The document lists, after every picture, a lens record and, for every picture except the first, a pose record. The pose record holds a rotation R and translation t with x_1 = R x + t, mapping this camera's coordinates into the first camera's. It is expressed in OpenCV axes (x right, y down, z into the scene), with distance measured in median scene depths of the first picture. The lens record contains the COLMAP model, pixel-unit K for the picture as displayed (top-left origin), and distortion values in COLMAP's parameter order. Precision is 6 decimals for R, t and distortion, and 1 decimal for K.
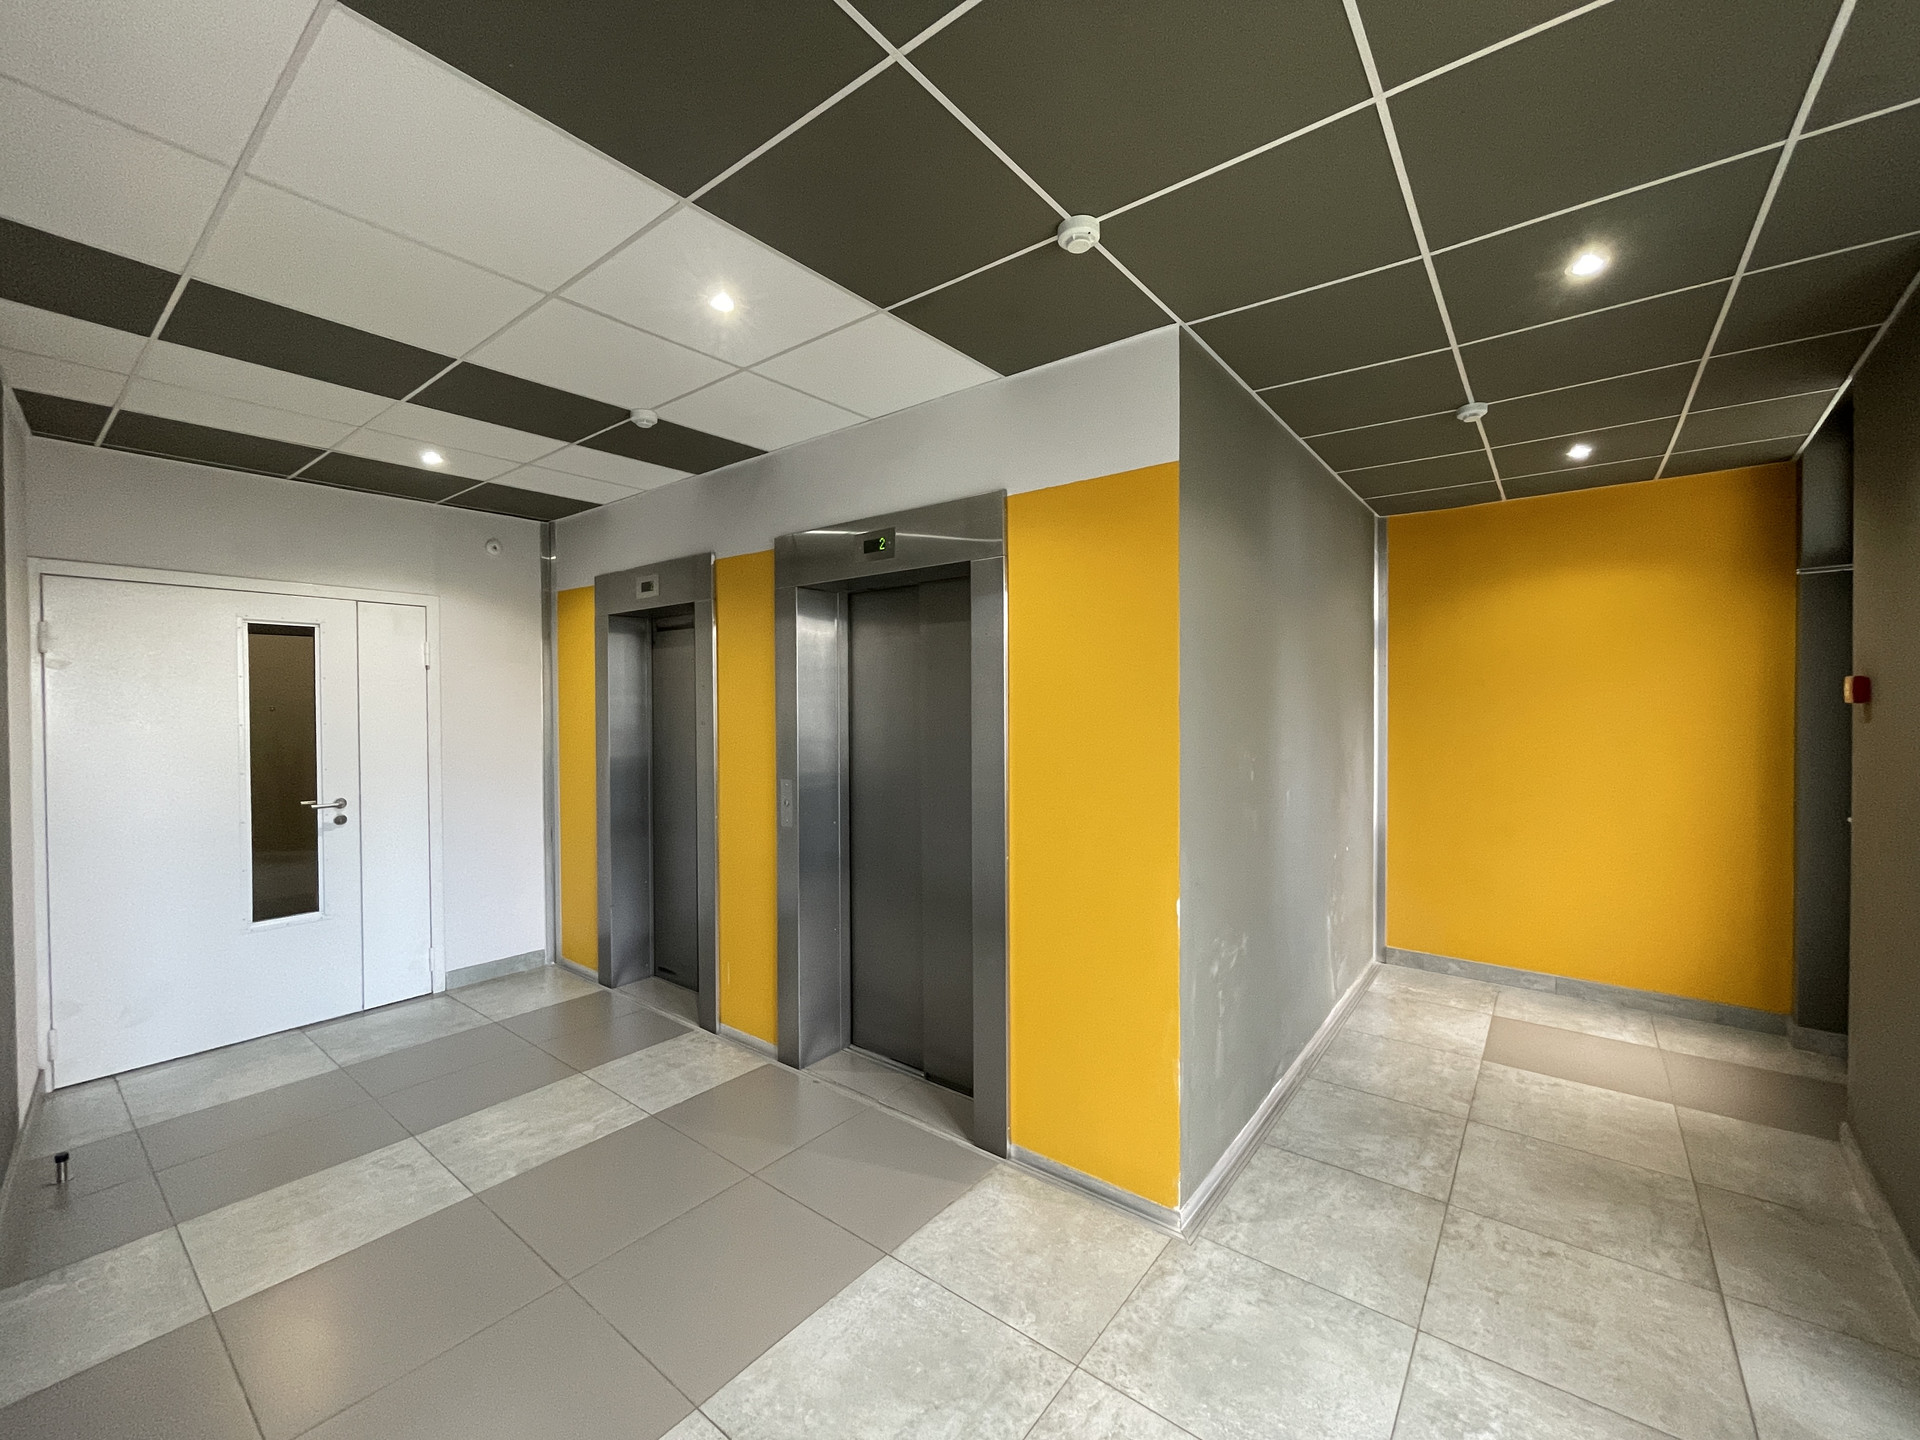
lens RADIAL K [[781.5, 0, 958.0], [0, 781.5, 708.8], [0, 0, 1]] dist [-0.004488, 0.002161]
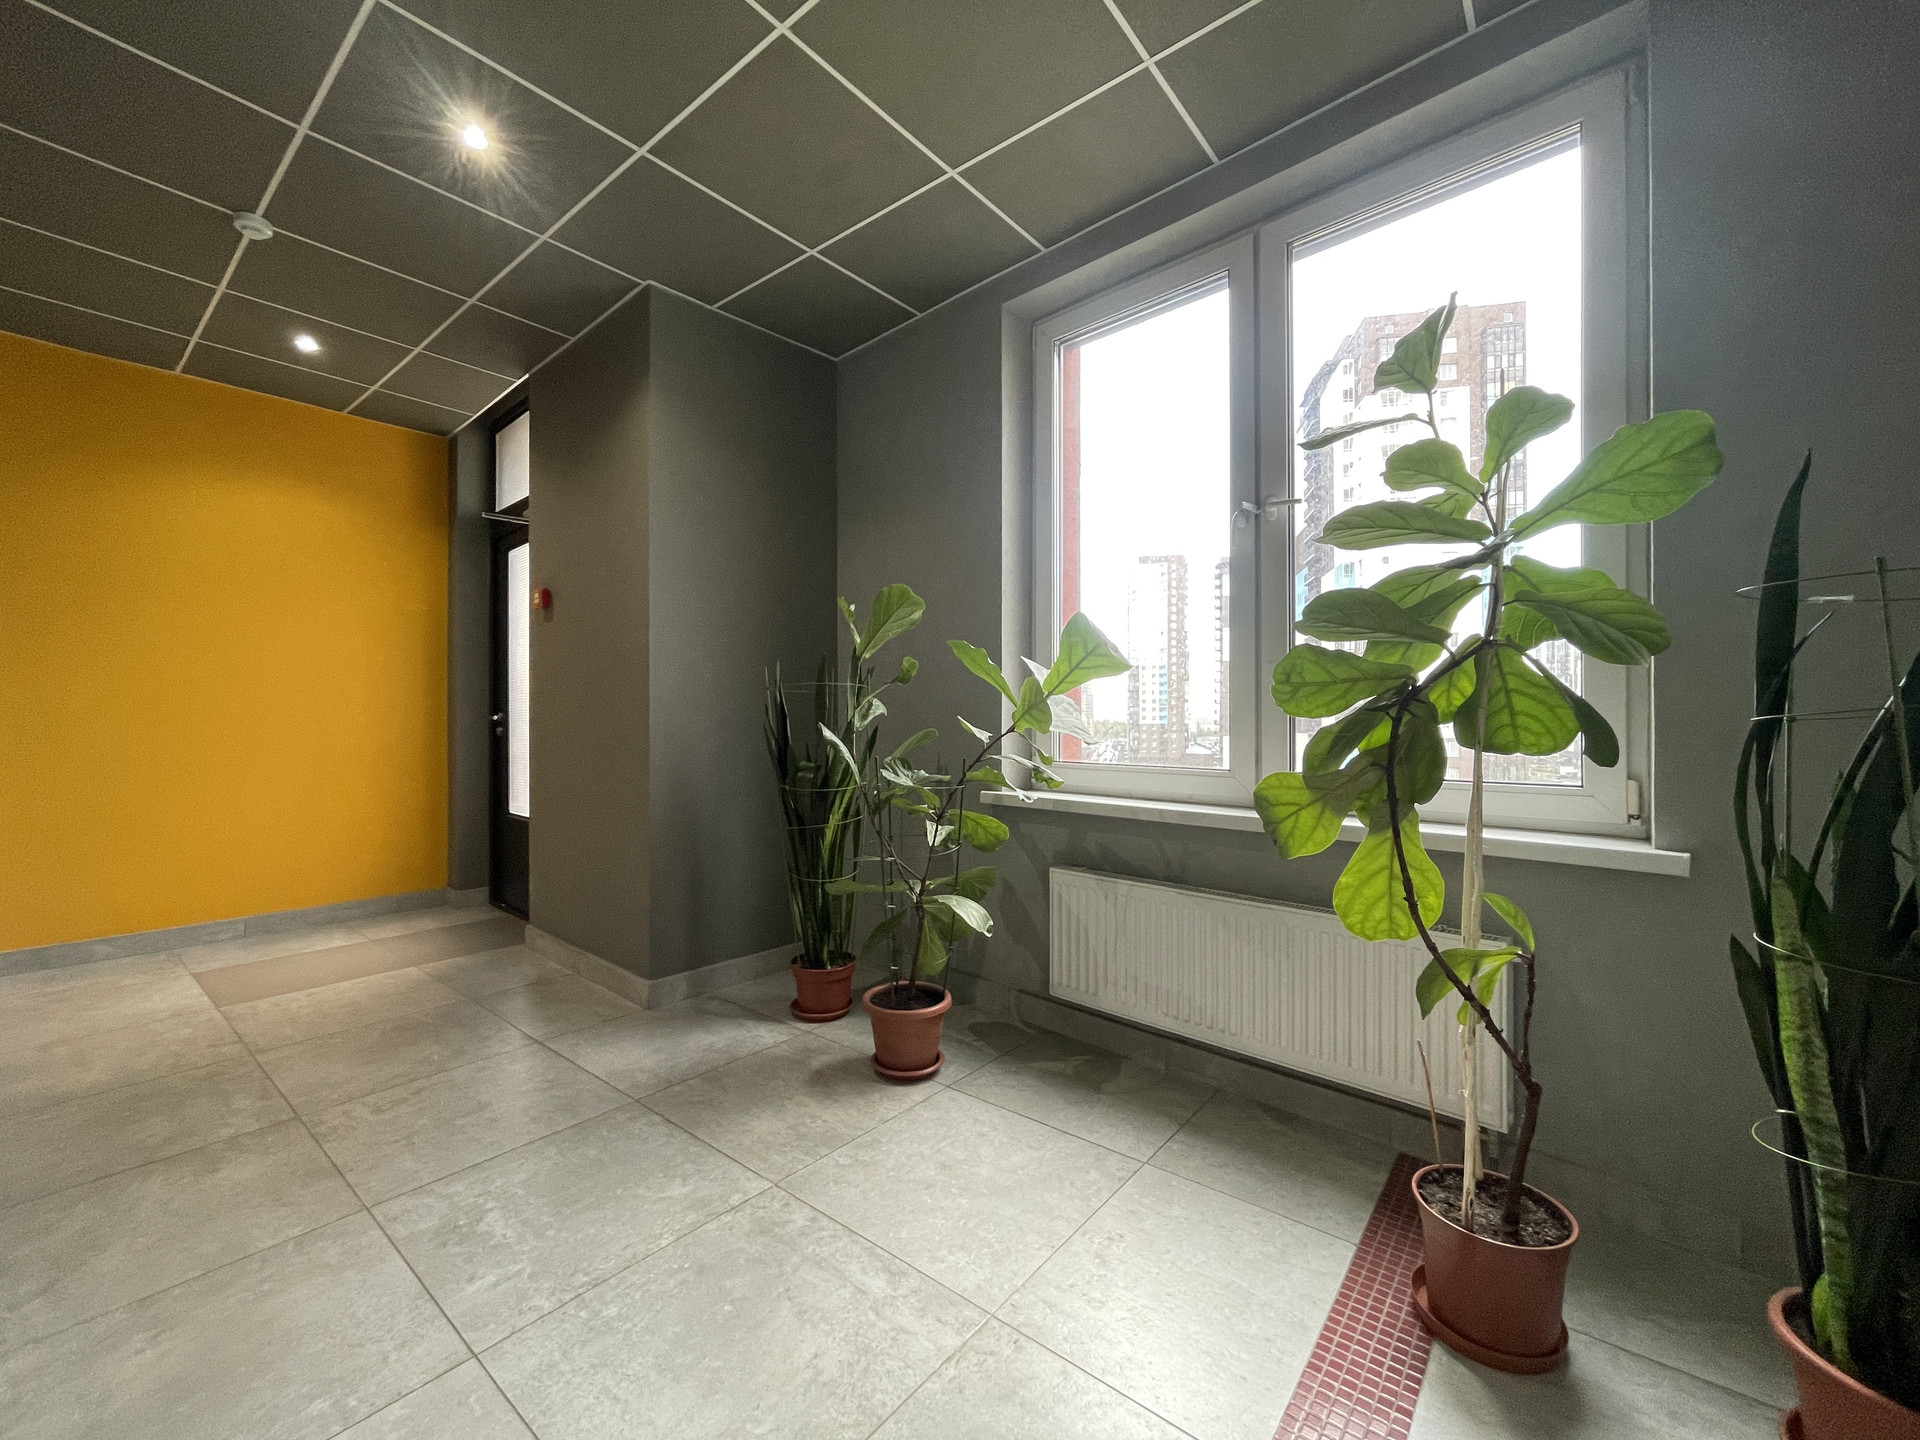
lens RADIAL K [[781.5, 0, 953.9], [0, 781.5, 722.2], [0, 0, 1]] dist [-0.004488, 0.002161]
pose [[0.025275, -0.001735, 0.999679, -0.132118], [0.003353, 0.999993, 0.001651, 0.122819], [-0.999675, 0.003310, 0.025280, 0.155670]]
